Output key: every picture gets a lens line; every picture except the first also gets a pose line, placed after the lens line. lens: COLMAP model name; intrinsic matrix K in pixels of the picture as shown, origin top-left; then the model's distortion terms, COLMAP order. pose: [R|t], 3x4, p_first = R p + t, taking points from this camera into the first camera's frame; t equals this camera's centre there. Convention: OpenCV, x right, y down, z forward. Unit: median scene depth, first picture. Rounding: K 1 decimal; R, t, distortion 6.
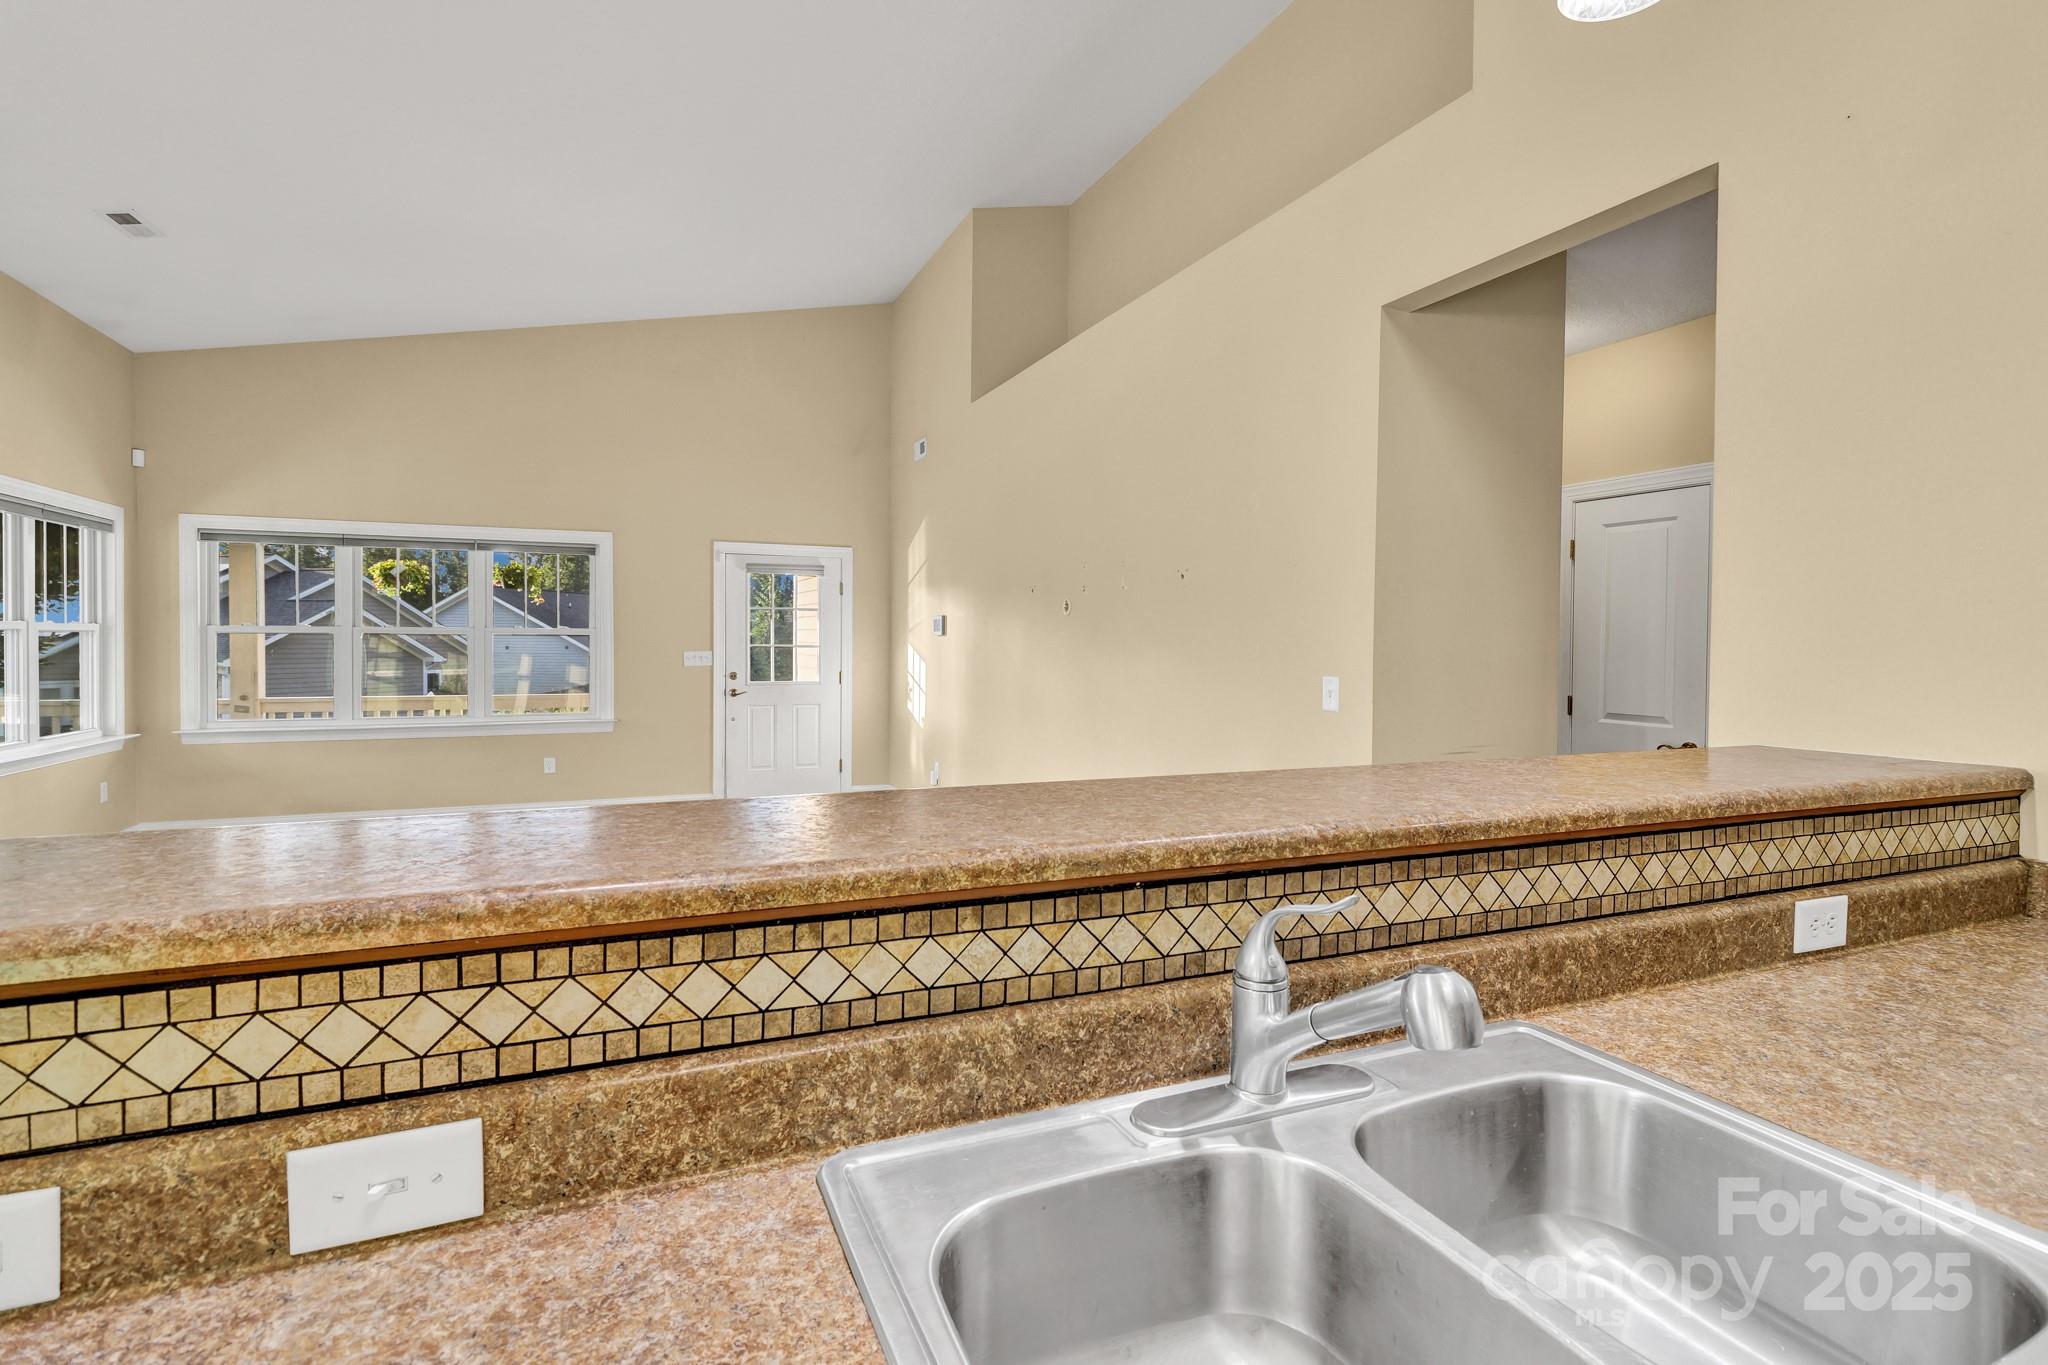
lens RADIAL K [[969.7, 0, 995.2], [0, 969.7, 661.7], [0, 0, 1]] dist [-0.003846, 0.001014]
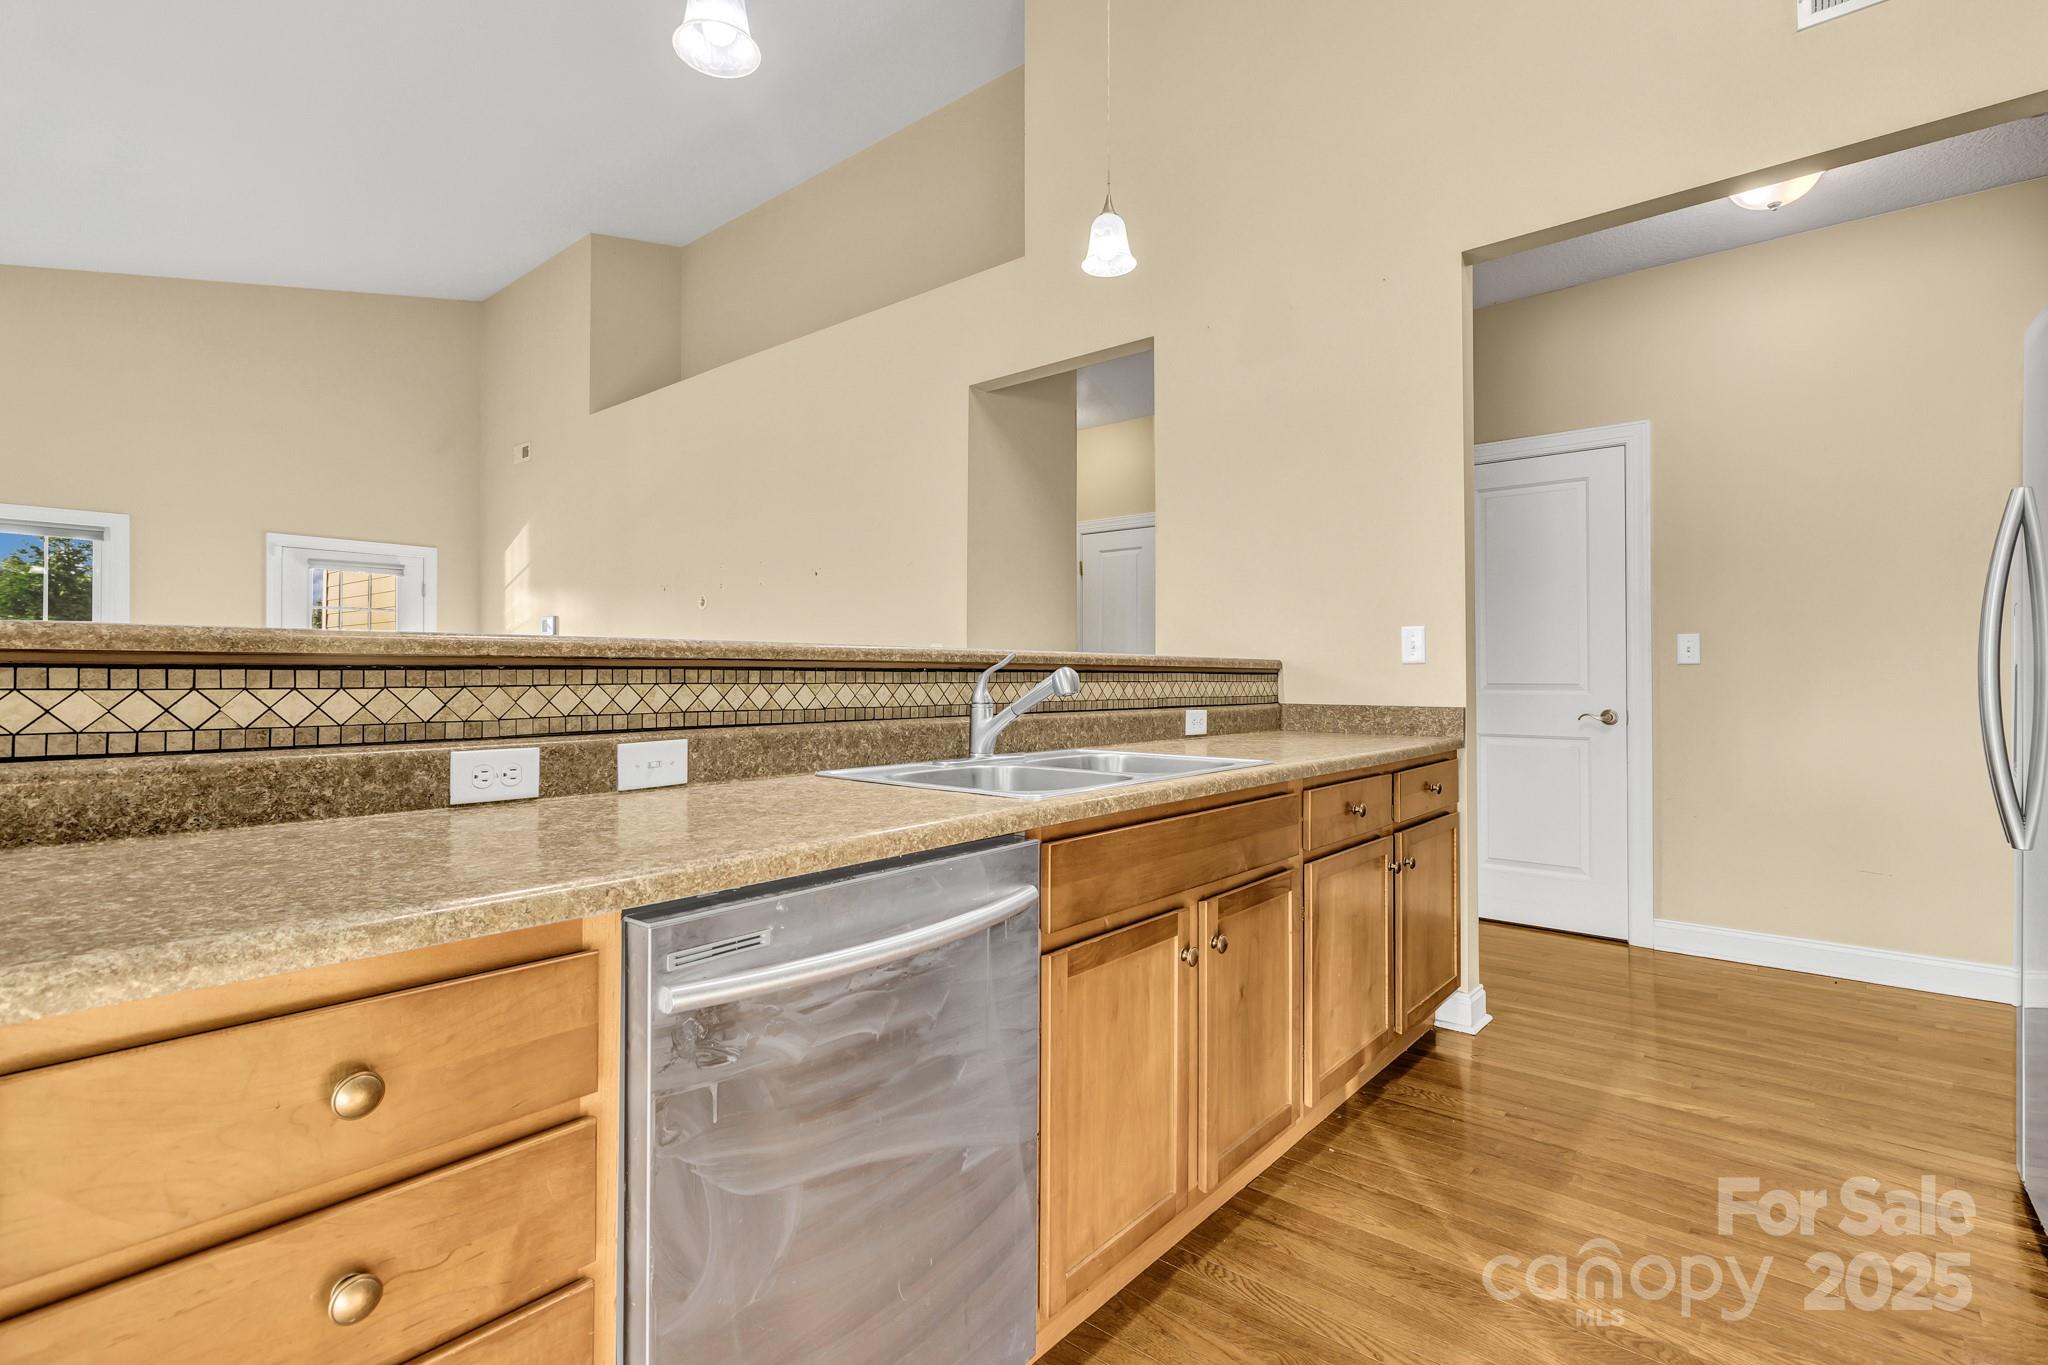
lens RADIAL K [[969.7, 0, 1008.4], [0, 969.7, 673.2], [0, 0, 1]] dist [-0.003846, 0.001014]
pose [[0.891750, -0.007580, 0.452466, -0.544606], [0.016365, 0.999746, -0.015505, 0.227663], [-0.452233, 0.021231, 0.891647, -0.819955]]
